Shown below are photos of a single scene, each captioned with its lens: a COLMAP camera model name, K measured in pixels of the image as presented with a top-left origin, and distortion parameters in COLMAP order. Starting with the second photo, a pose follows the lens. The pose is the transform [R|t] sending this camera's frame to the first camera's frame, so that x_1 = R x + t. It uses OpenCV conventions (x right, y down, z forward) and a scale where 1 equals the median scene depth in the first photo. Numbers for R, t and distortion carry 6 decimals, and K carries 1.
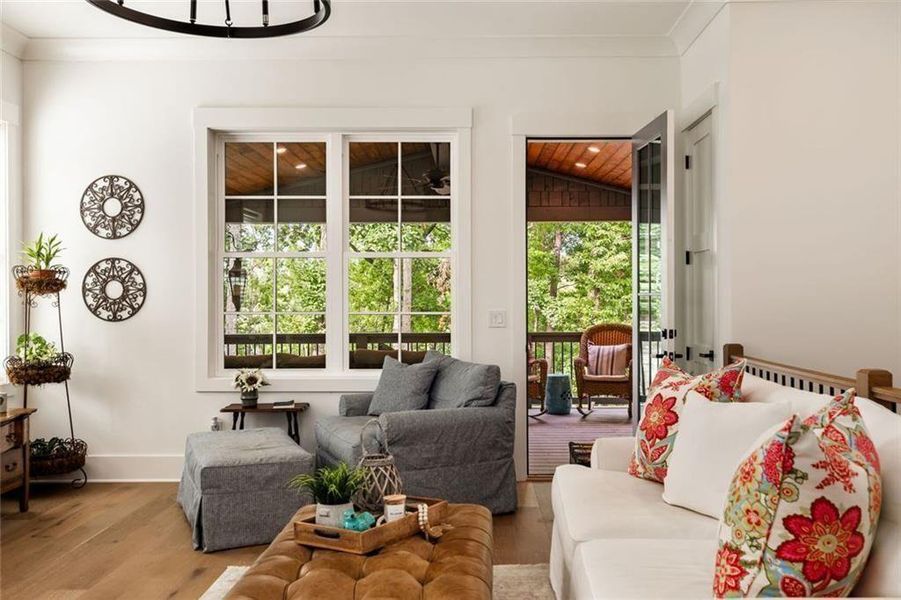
lens RADIAL K [[866.0, 0, 450.9], [0, 866.0, 286.6], [0, 0, 1]] dist [0.002857, -0.002333]
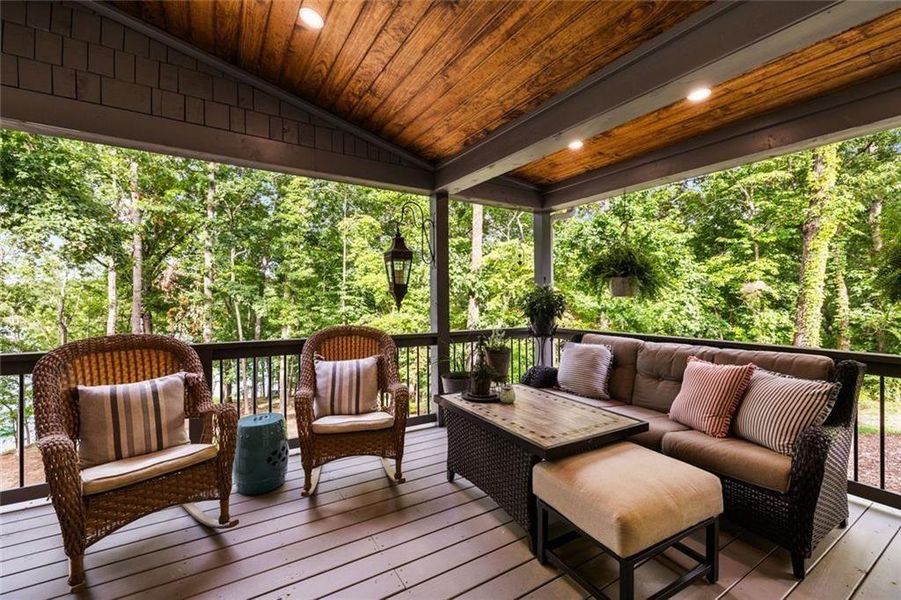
lens RADIAL K [[378.0, 0, 450.5], [0, 378.0, 300.0], [0, 0, 1]] dist [-0.000956, -0.000421]
pose [[0.835960, 0.004810, 0.548769, 0.088960], [-0.011978, 0.999883, 0.009481, 0.019163], [-0.548659, -0.014499, 0.835920, 0.713266]]
